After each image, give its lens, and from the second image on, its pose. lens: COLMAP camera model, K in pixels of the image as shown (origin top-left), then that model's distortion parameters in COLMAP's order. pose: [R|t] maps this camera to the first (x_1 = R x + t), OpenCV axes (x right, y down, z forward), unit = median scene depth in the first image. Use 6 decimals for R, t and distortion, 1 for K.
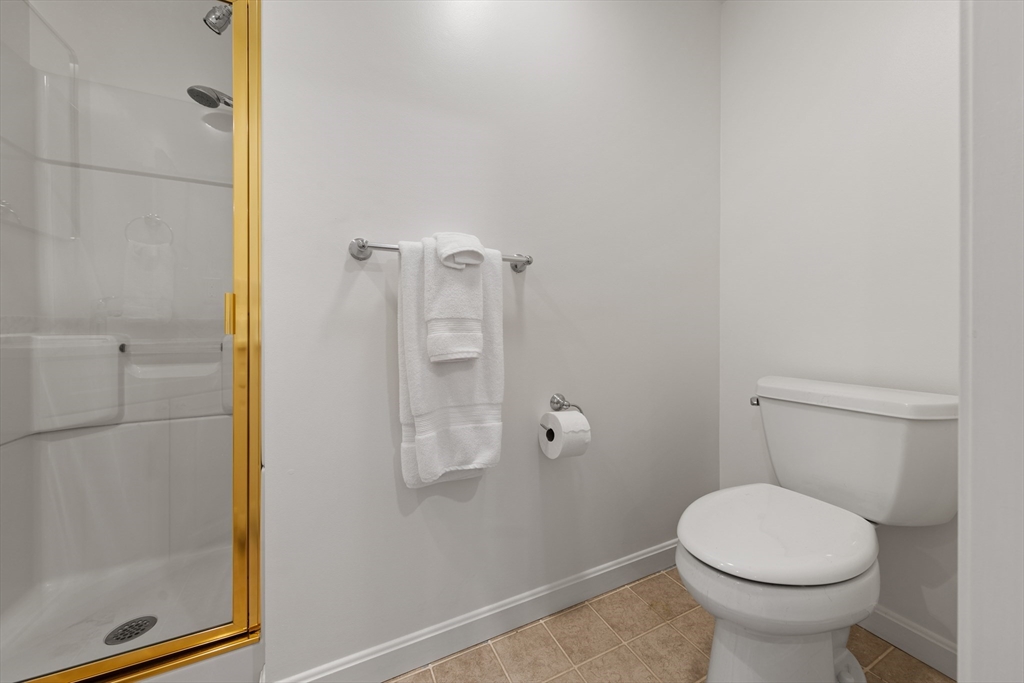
lens RADIAL K [[376.3, 0, 512.2], [0, 376.3, 319.9], [0, 0, 1]] dist [0.000849, 0.000062]
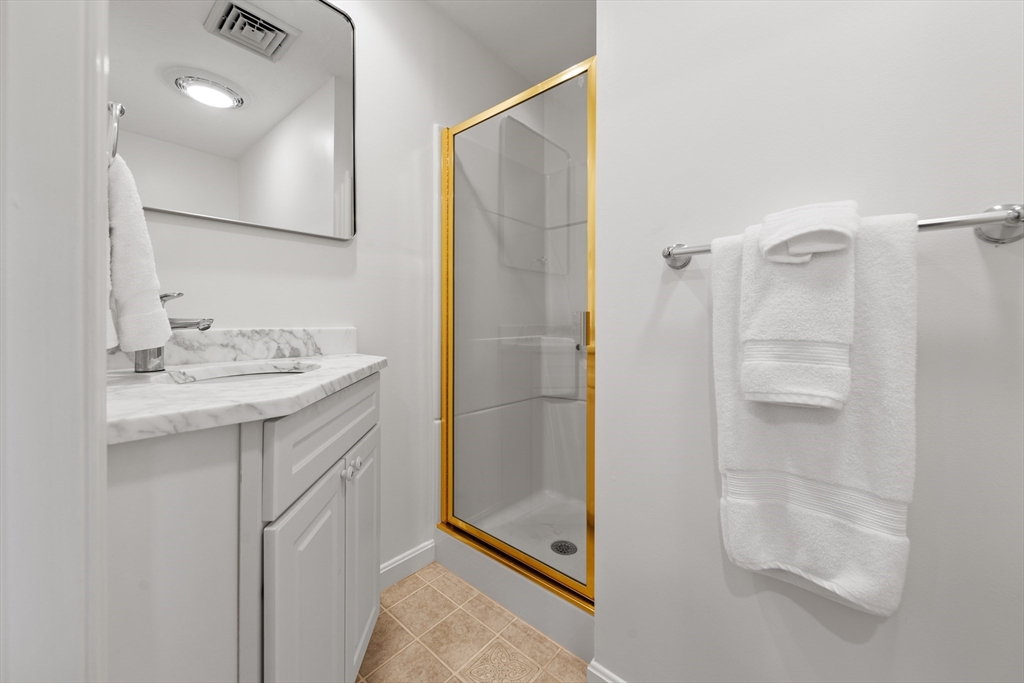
lens RADIAL K [[376.3, 0, 512.2], [0, 376.3, 319.9], [0, 0, 1]] dist [0.000849, 0.000062]
pose [[0.397259, -0.004250, -0.917697, 0.248165], [0.004336, 0.999987, -0.002754, -0.038385], [0.917696, -0.002885, 0.397272, 0.291423]]
